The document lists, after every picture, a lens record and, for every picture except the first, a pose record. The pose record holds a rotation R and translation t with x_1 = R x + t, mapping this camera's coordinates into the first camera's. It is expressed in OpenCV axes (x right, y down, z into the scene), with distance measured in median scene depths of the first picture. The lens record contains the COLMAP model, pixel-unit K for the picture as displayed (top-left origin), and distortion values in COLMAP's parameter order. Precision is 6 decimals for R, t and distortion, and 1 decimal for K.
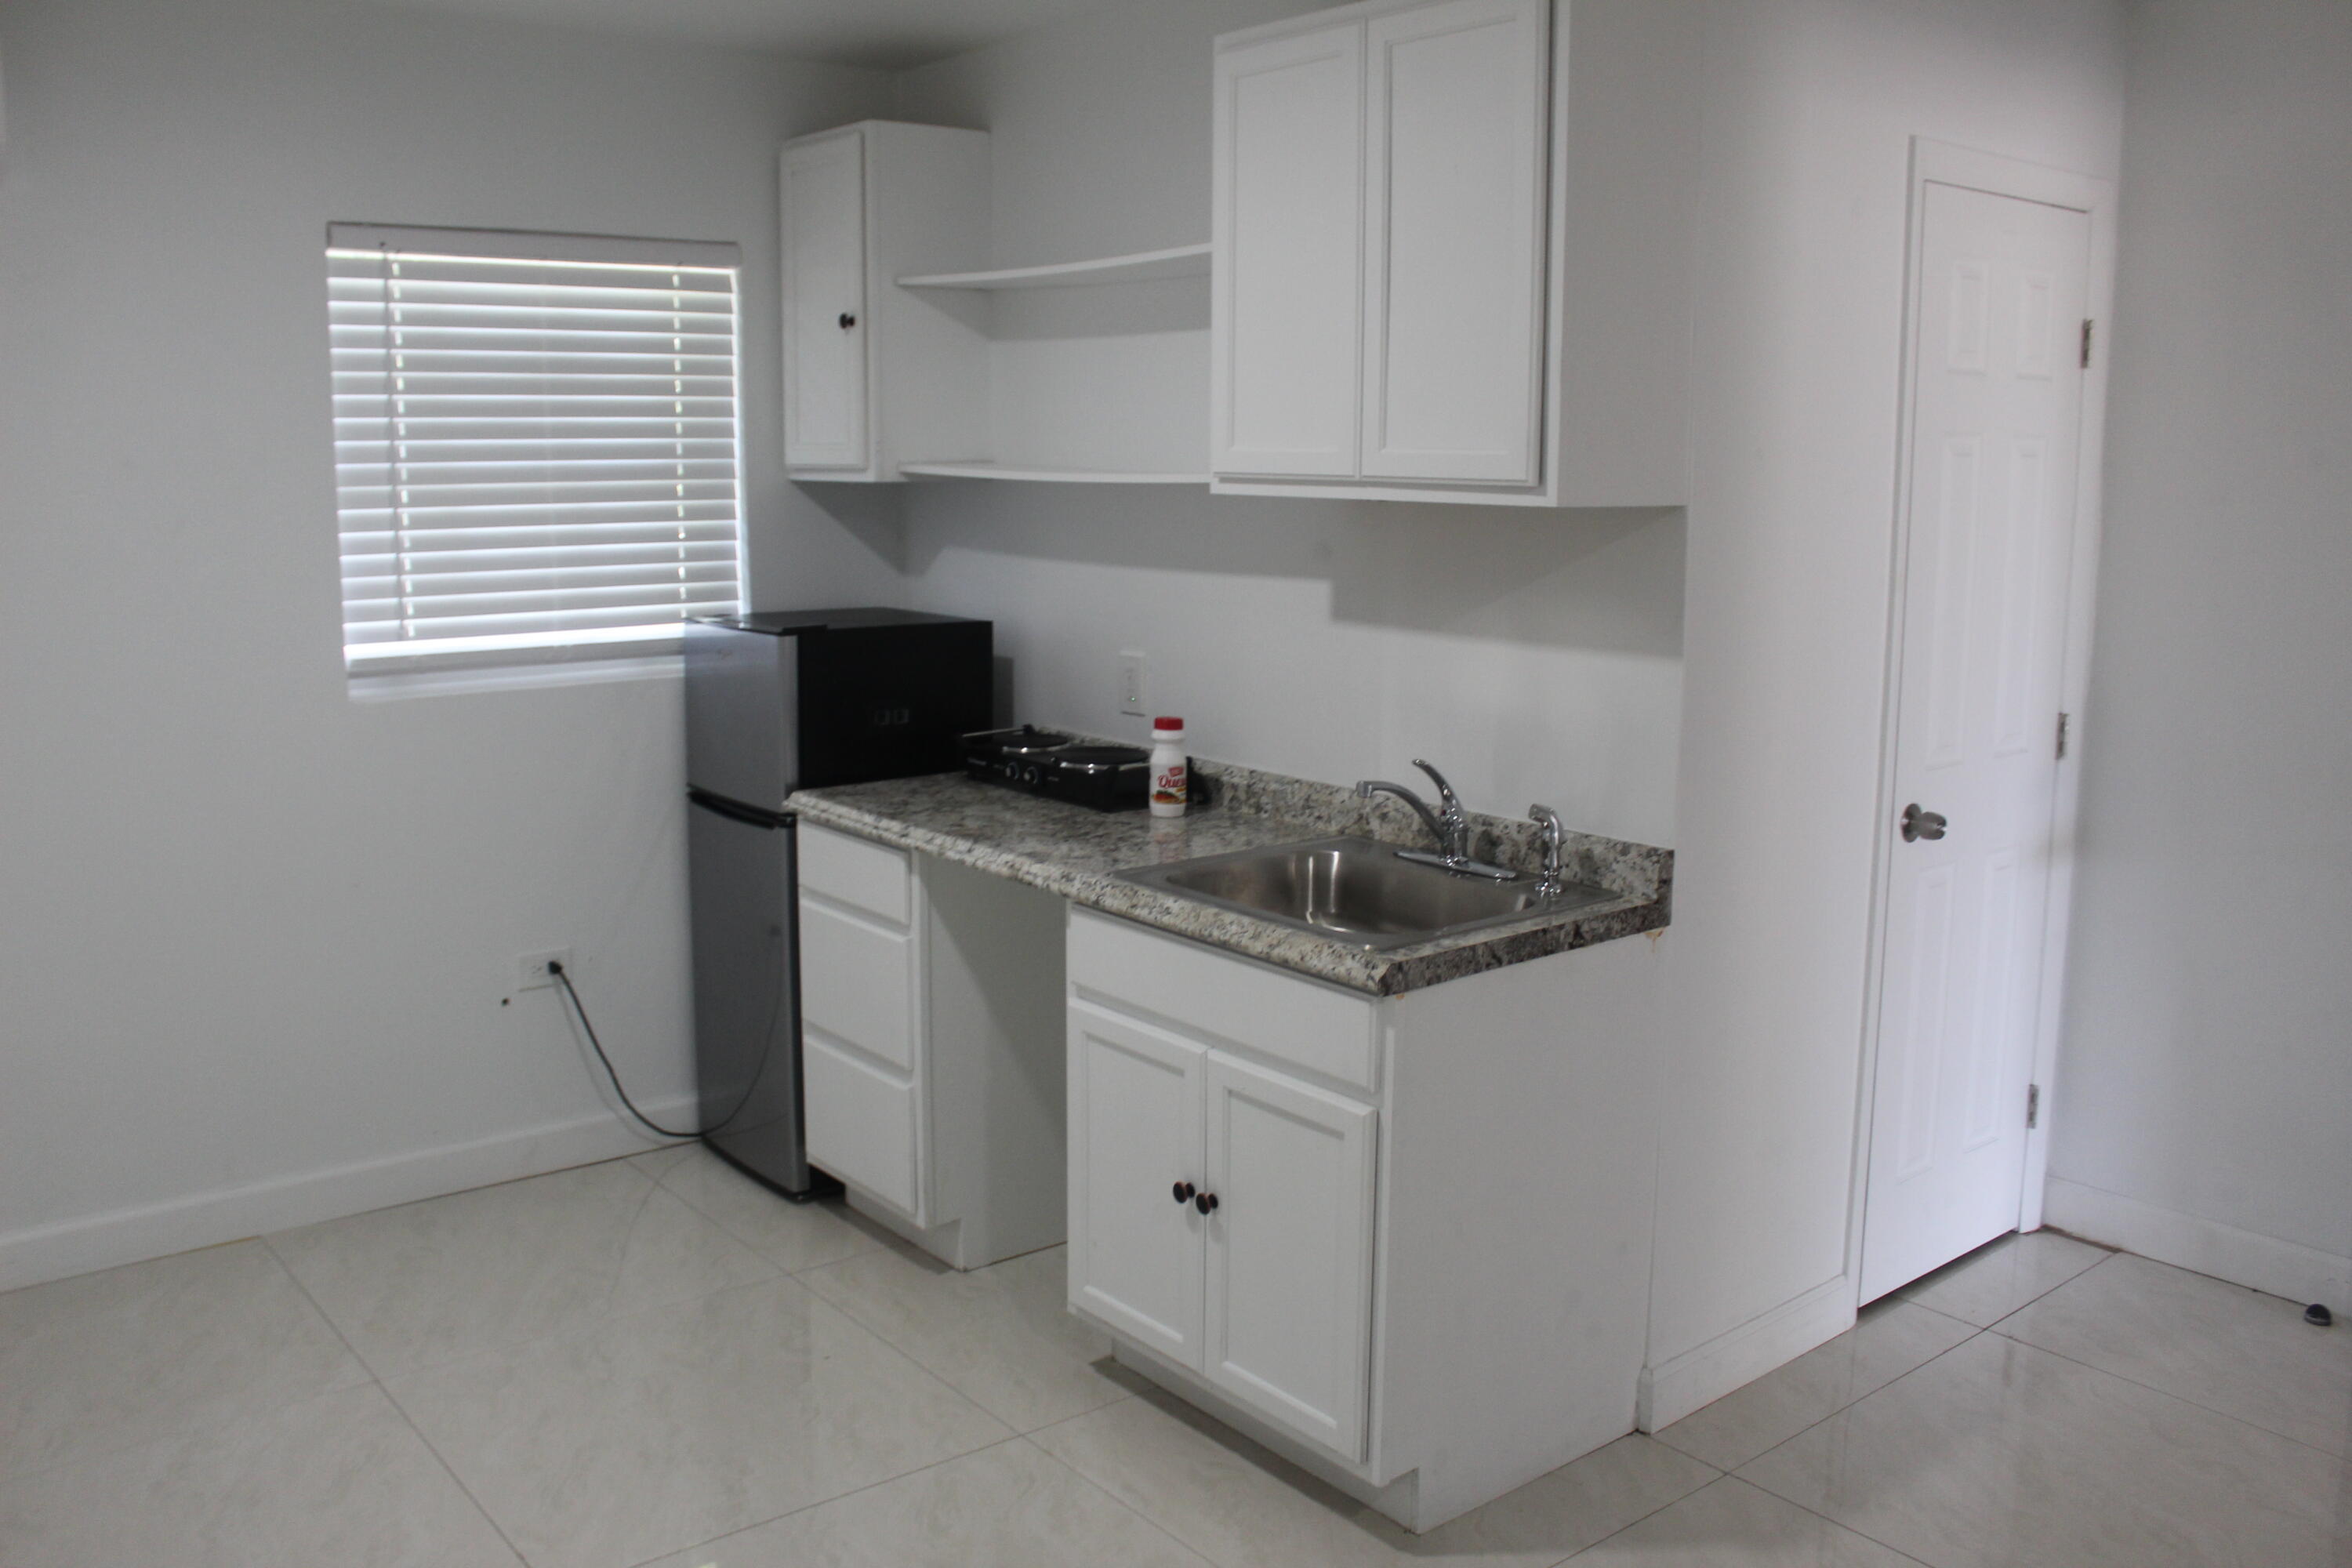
lens RADIAL K [[1991.4, 0, 1154.7], [0, 1991.4, 765.6], [0, 0, 1]] dist [-0.165953, 0.158995]
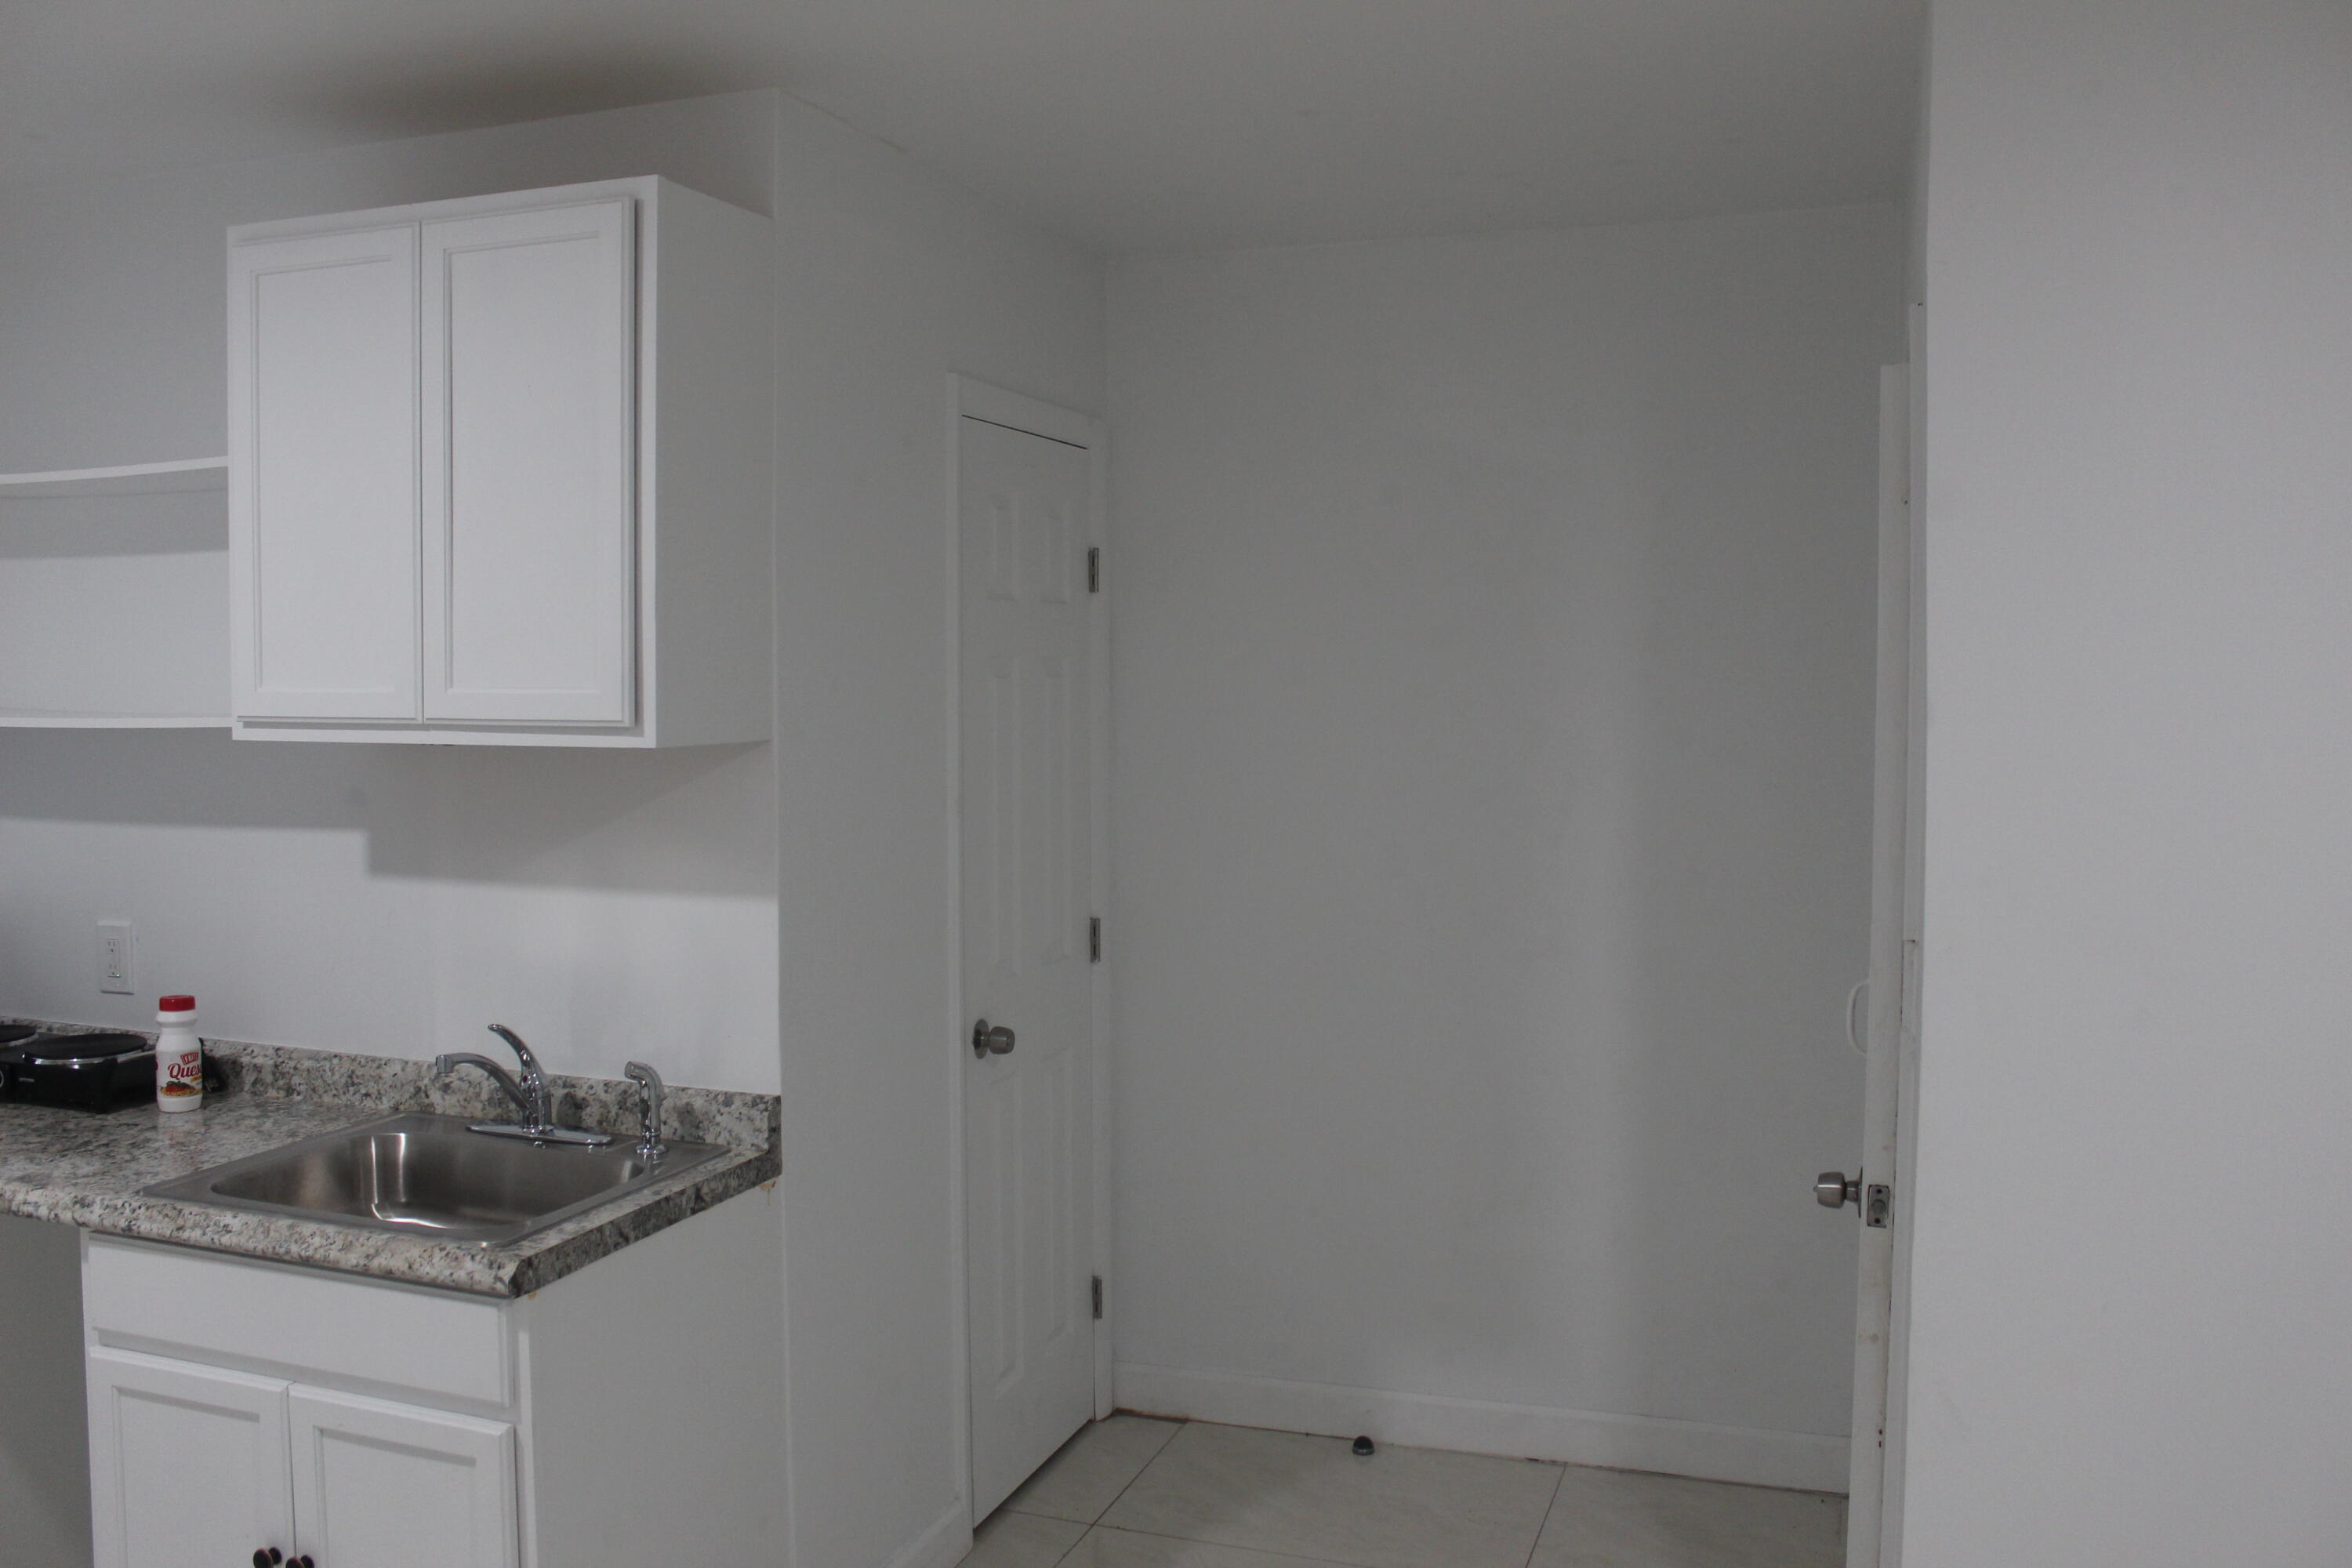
lens RADIAL K [[1991.4, 0, 1154.7], [0, 1991.4, 765.6], [0, 0, 1]] dist [-0.165953, 0.158995]
pose [[0.853876, -0.031603, 0.519516, -0.066238], [0.086506, 0.992889, -0.081783, -0.019851], [-0.513237, 0.114773, 0.850538, 0.060895]]
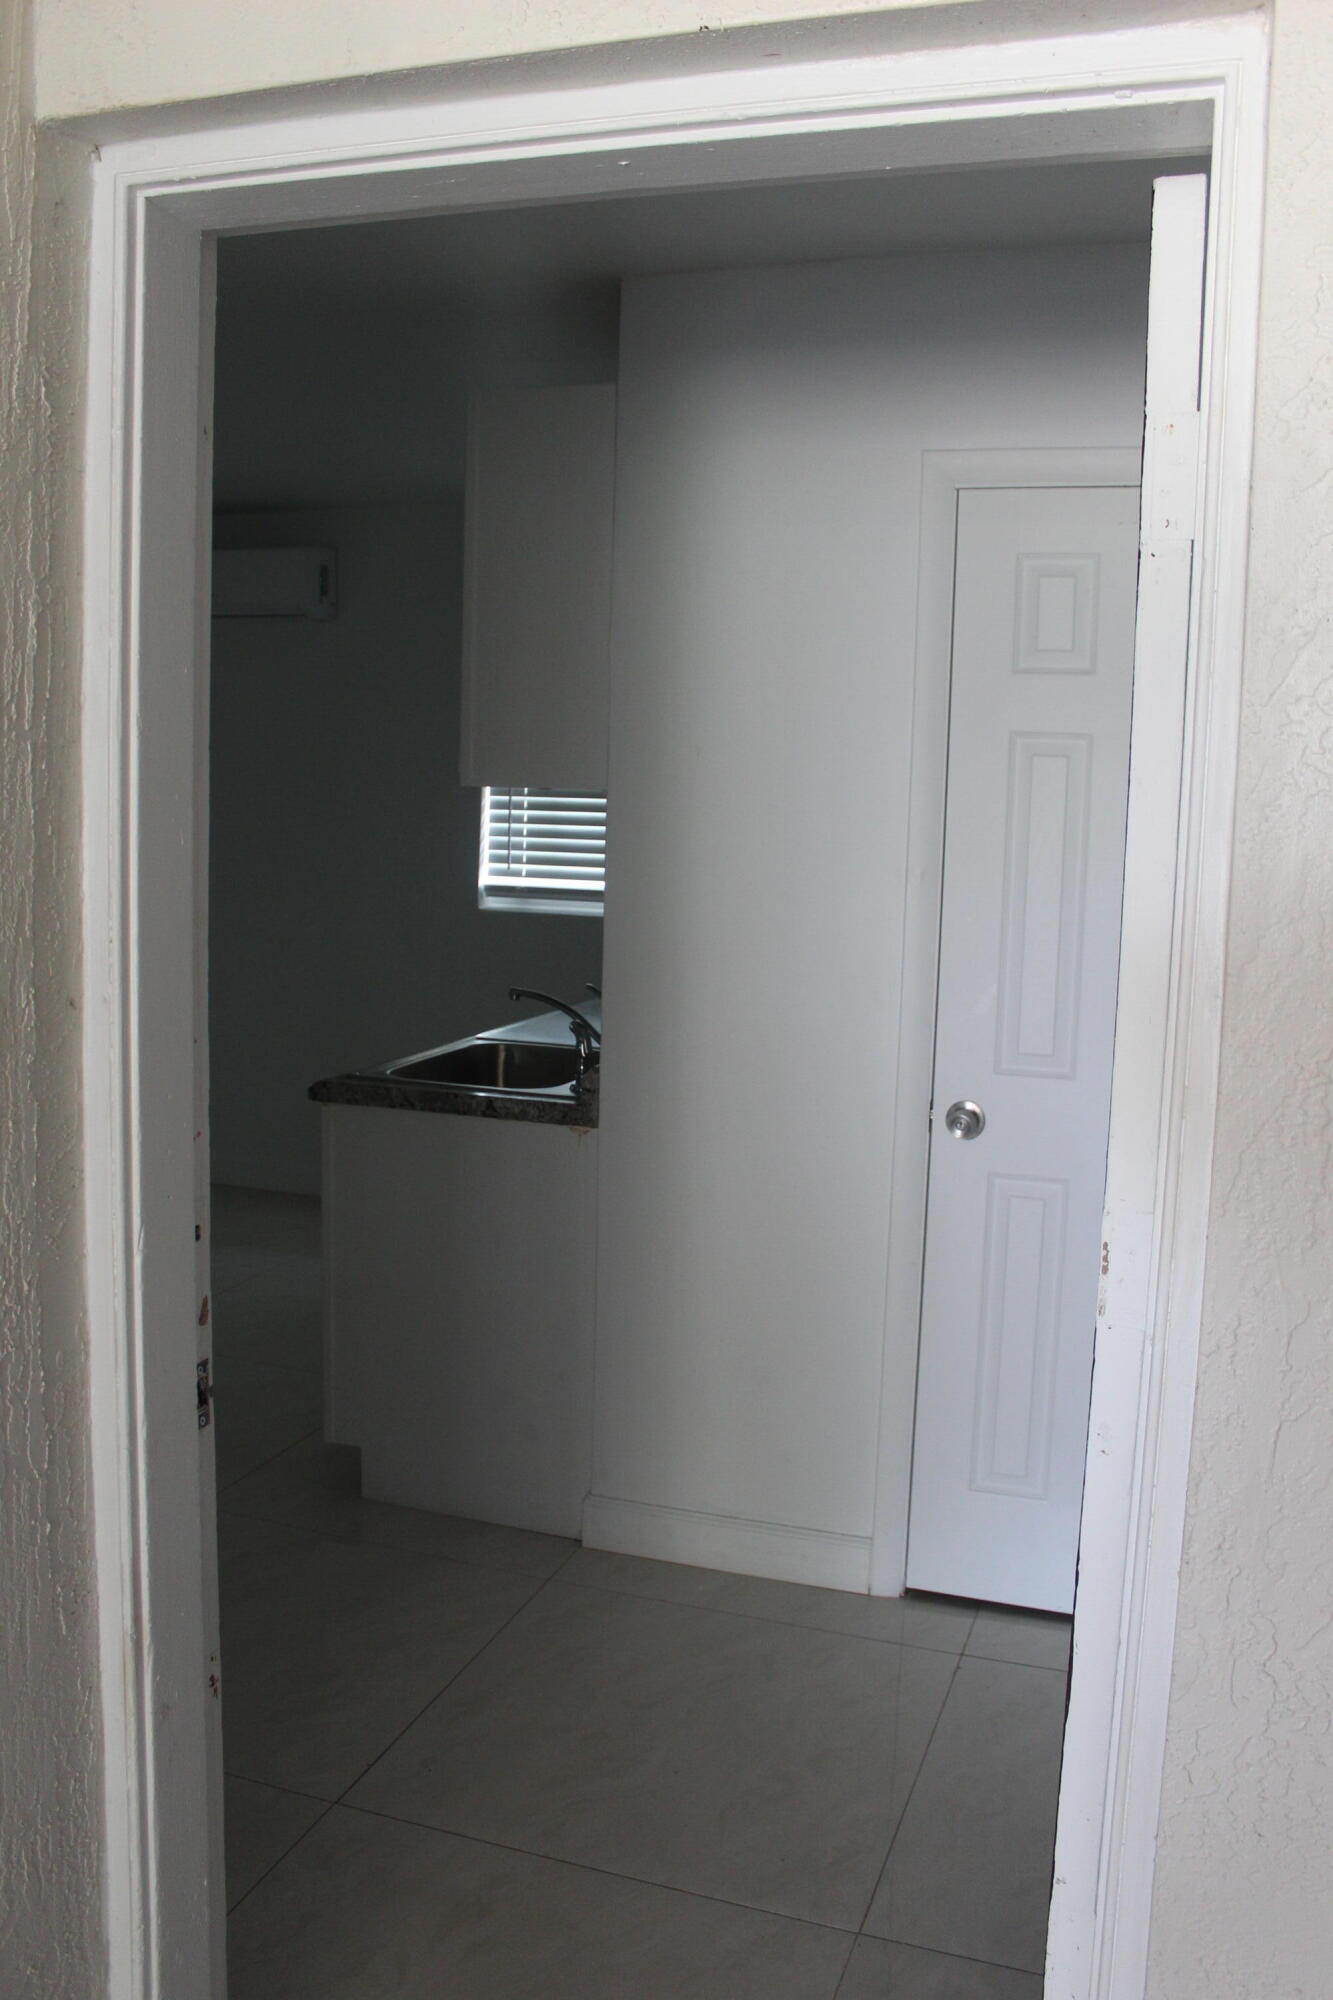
lens RADIAL K [[1693.4, 0, 666.5], [0, 1693.4, 1000.0], [0, 0, 1]] dist [-0.165953, 0.158995]
pose [[0.530185, 0.117109, -0.839755, 1.035097], [-0.160386, 0.986387, 0.036297, -0.039065], [0.832574, 0.115441, 0.541750, 0.399252]]
